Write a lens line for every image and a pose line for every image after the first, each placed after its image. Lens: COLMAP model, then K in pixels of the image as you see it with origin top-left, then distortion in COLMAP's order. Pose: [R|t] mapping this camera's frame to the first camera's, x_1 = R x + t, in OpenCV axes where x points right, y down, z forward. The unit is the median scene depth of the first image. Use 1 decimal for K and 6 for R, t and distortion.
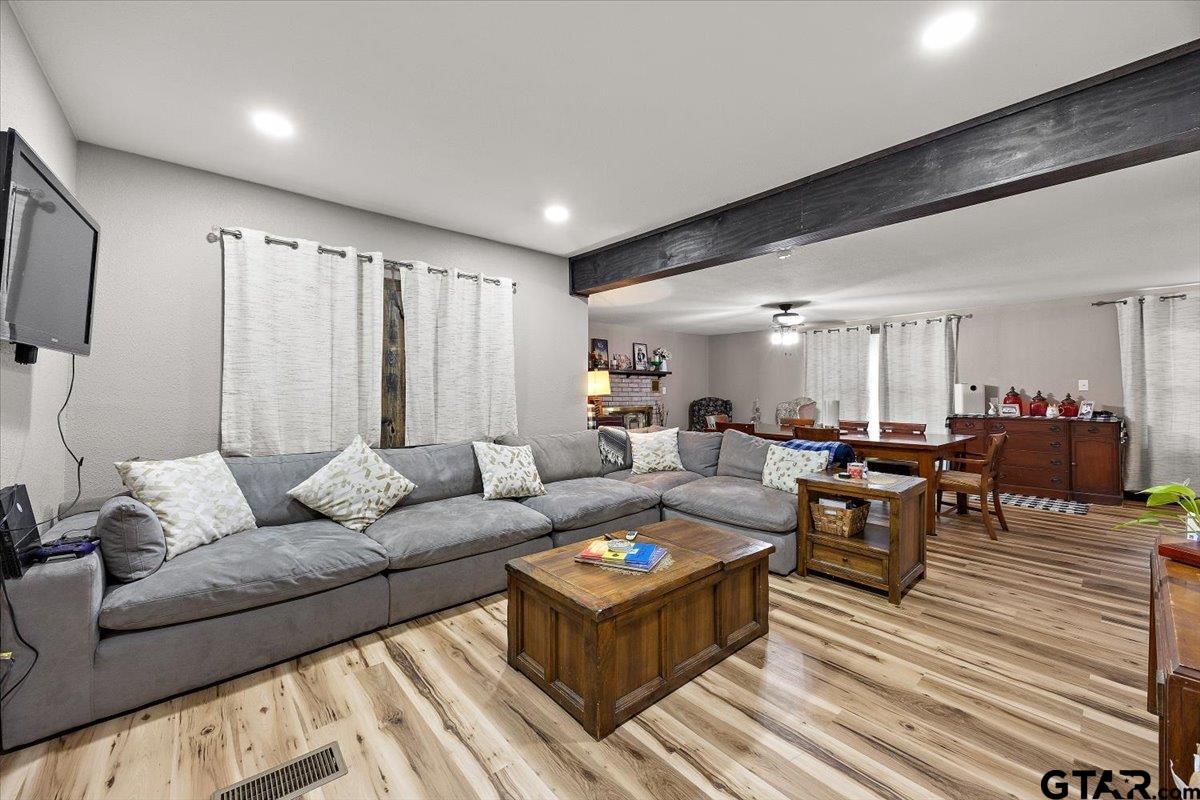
lens RADIAL K [[464.1, 0, 596.8], [0, 464.1, 389.3], [0, 0, 1]] dist [-0.006089, 0.000247]
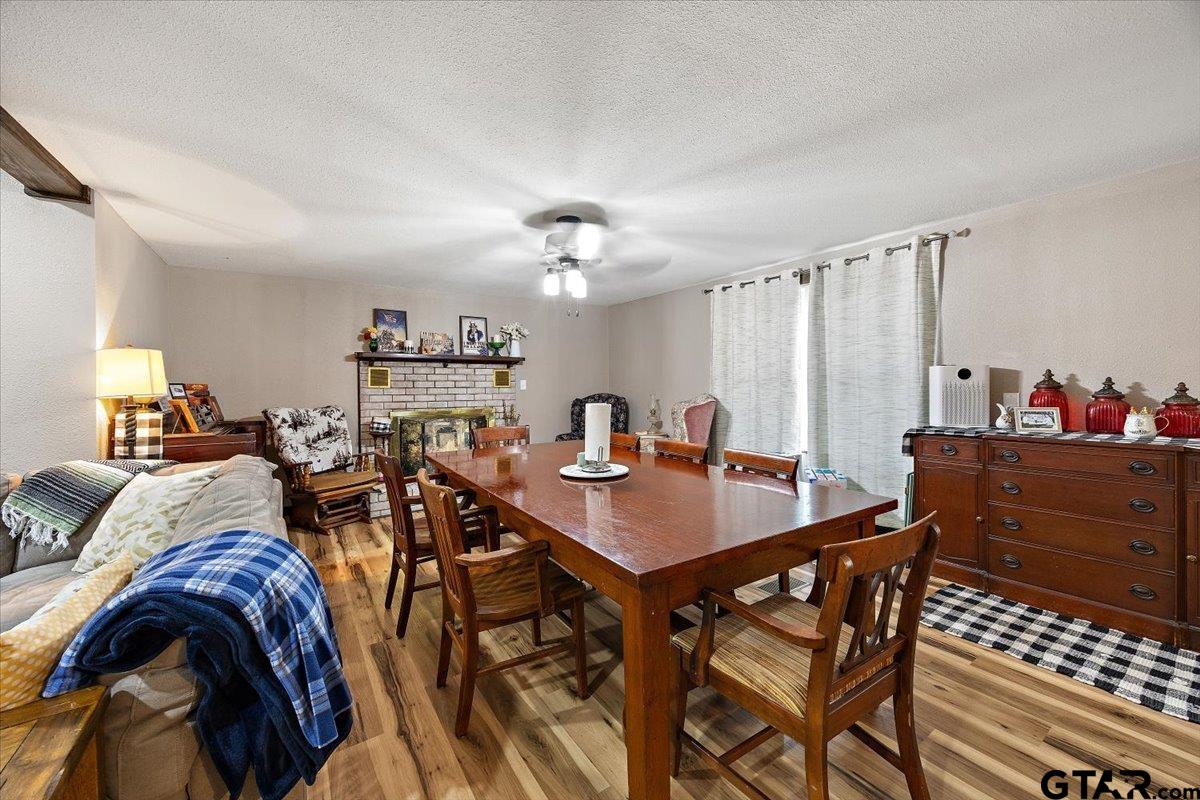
lens RADIAL K [[464.1, 0, 596.6], [0, 464.1, 393.9], [0, 0, 1]] dist [-0.006089, 0.000247]
pose [[0.993124, -0.008340, -0.116769, 0.497578], [0.010908, 0.999712, 0.021371, 0.003944], [0.116557, -0.022497, 0.992929, 0.478724]]
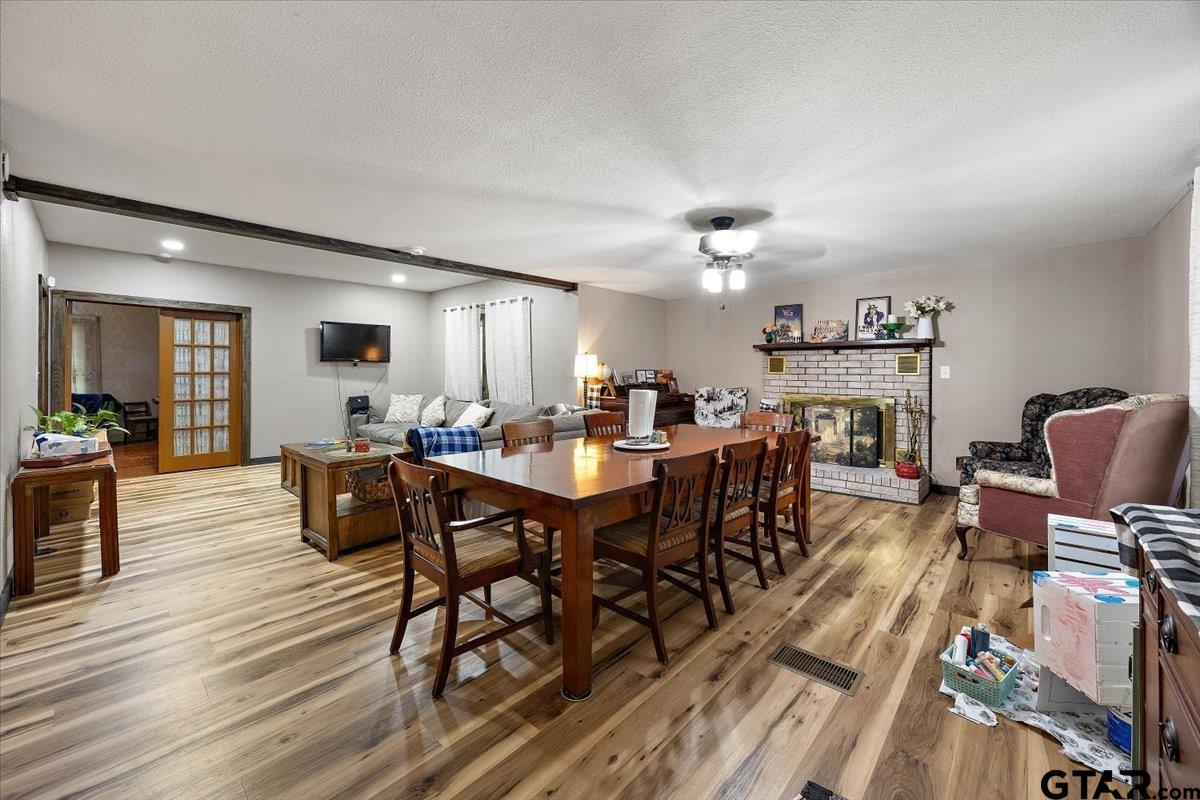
lens RADIAL K [[464.1, 0, 597.5], [0, 464.1, 373.9], [0, 0, 1]] dist [-0.006089, 0.000247]
pose [[0.120003, 0.003859, -0.992766, 0.947773], [0.003374, 0.999985, 0.004295, 0.001248], [0.992768, -0.003865, 0.119988, 0.781026]]
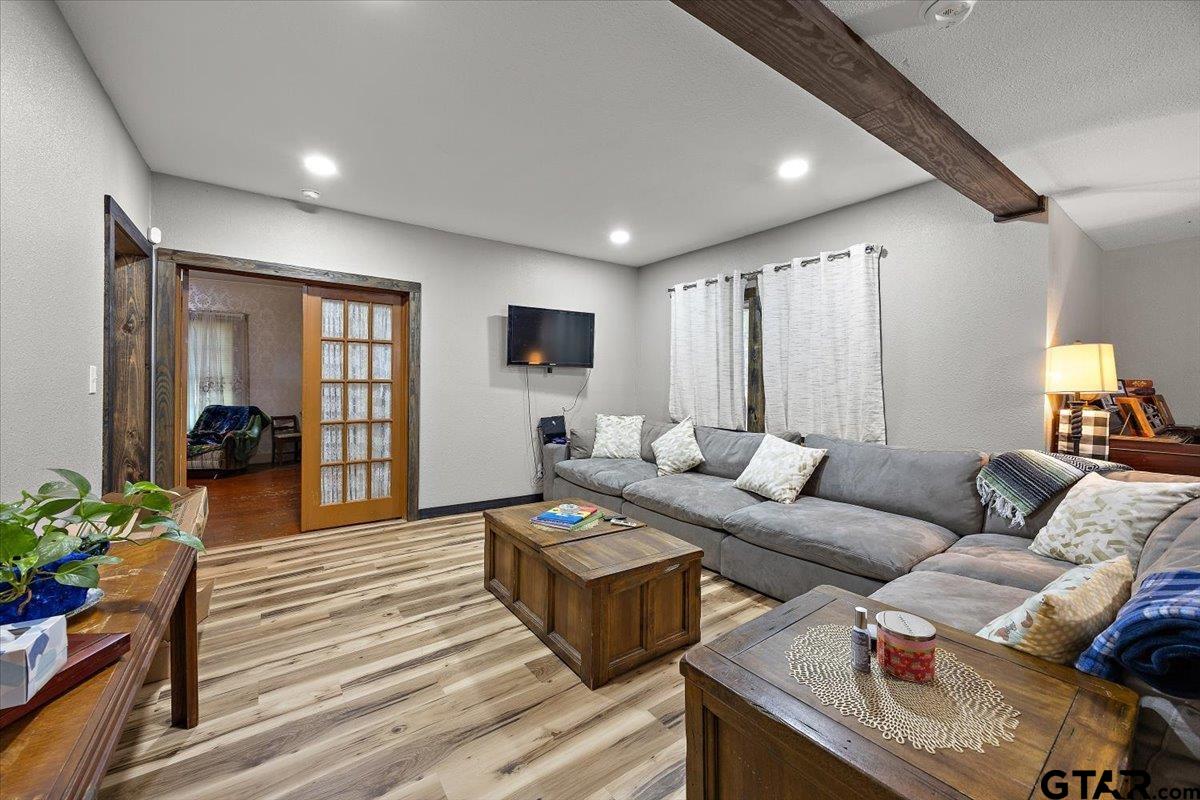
lens RADIAL K [[464.1, 0, 595.3], [0, 464.1, 384.8], [0, 0, 1]] dist [-0.006089, 0.000247]
pose [[-0.093656, 0.001845, -0.995603, 0.479784], [-0.002447, 0.999995, 0.002083, 0.003762], [0.995602, 0.002631, -0.093651, 0.451286]]
